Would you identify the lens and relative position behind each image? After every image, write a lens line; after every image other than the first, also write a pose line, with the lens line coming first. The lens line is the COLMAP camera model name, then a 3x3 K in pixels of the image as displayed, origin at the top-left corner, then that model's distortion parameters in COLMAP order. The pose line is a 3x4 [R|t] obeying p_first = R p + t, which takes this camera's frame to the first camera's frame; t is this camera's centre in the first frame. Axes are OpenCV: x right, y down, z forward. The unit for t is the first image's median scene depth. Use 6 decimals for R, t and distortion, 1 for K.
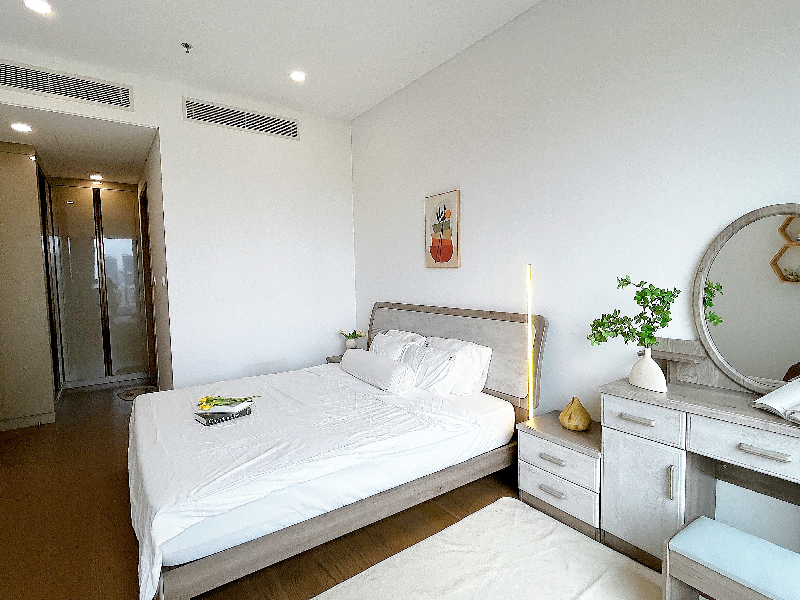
lens RADIAL K [[420.8, 0, 400.0], [0, 420.8, 300.0], [0, 0, 1]] dist [-0.000972, 0.000170]
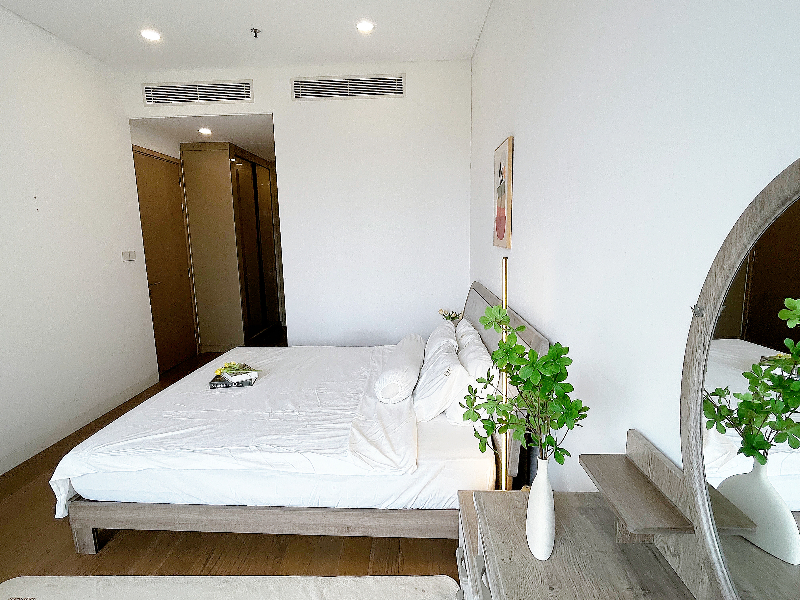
lens RADIAL K [[420.8, 0, 400.0], [0, 420.8, 300.0], [0, 0, 1]] dist [-0.000972, 0.000170]
pose [[0.780012, 0.105319, -0.616838, 0.544152], [-0.035379, 0.991581, 0.124565, -0.087935], [0.624764, -0.075339, 0.777171, 0.390855]]
